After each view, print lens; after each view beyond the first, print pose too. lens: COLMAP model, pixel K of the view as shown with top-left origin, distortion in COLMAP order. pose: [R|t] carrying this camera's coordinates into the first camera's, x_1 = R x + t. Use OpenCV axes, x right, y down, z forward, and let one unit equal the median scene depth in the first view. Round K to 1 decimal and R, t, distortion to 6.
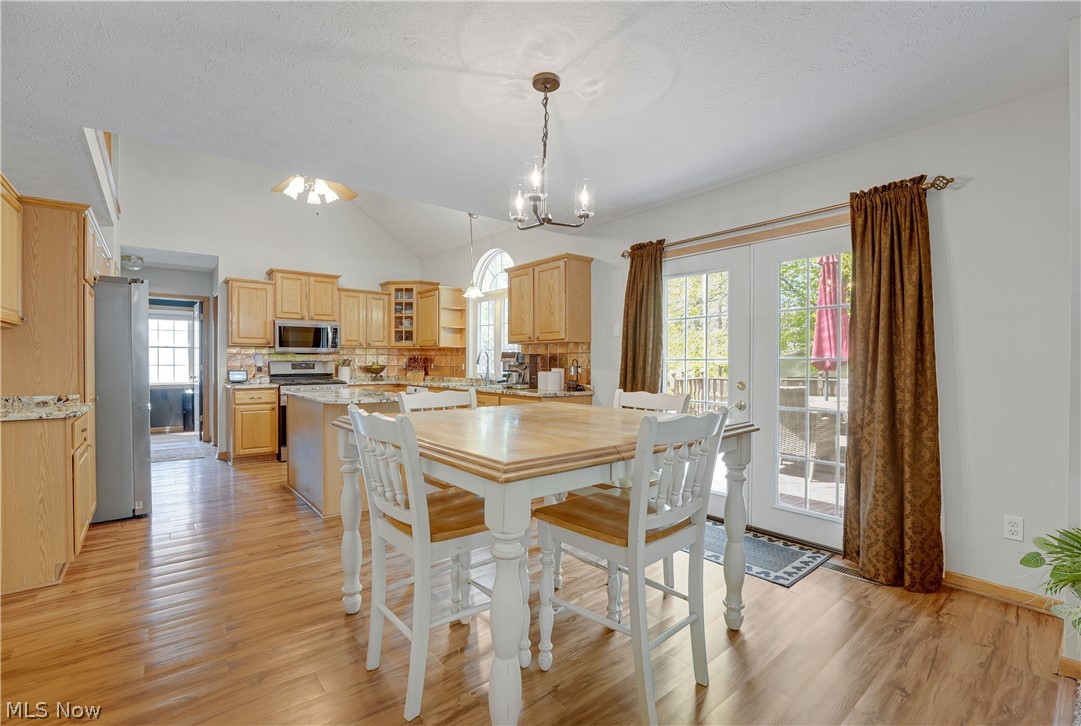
lens RADIAL K [[469.2, 0, 540.5], [0, 469.2, 363.0], [0, 0, 1]] dist [-0.000047, -0.000002]
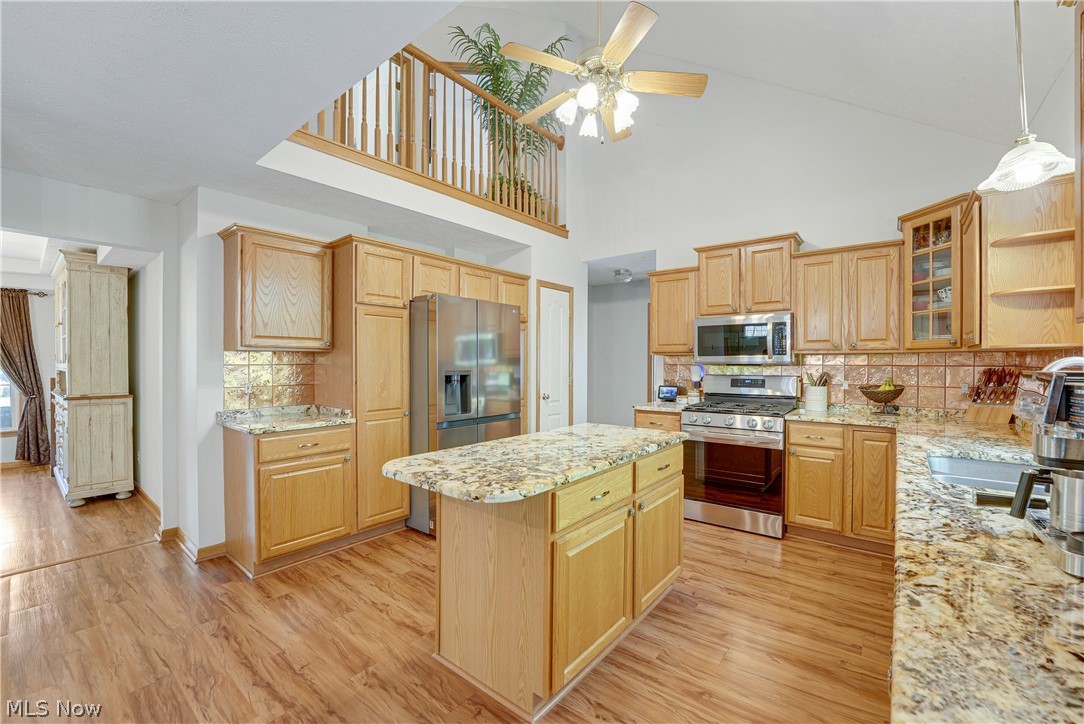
lens RADIAL K [[443.0, 0, 539.4], [0, 443.0, 368.8], [0, 0, 1]] dist [-0.030451, 0.000033]
pose [[0.195878, 0.013519, -0.980535, 0.054760], [-0.001135, 0.999907, 0.013559, -0.021763], [0.980628, -0.001543, 0.195876, 0.584860]]
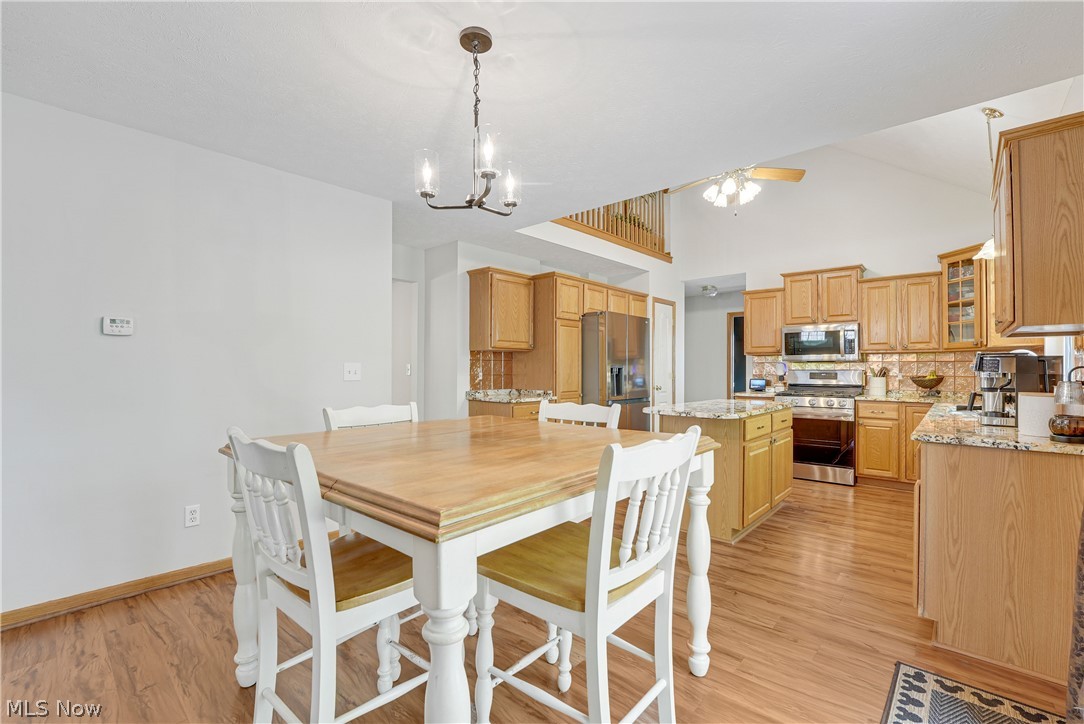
lens RADIAL K [[469.7, 0, 543.5], [0, 469.7, 369.2], [0, 0, 1]] dist [-0.022895, -0.000123]
pose [[0.149625, -0.001051, -0.988742, 0.288892], [-0.001795, 0.999997, -0.001335, -0.003236], [0.988741, 0.001975, 0.149623, 0.344161]]
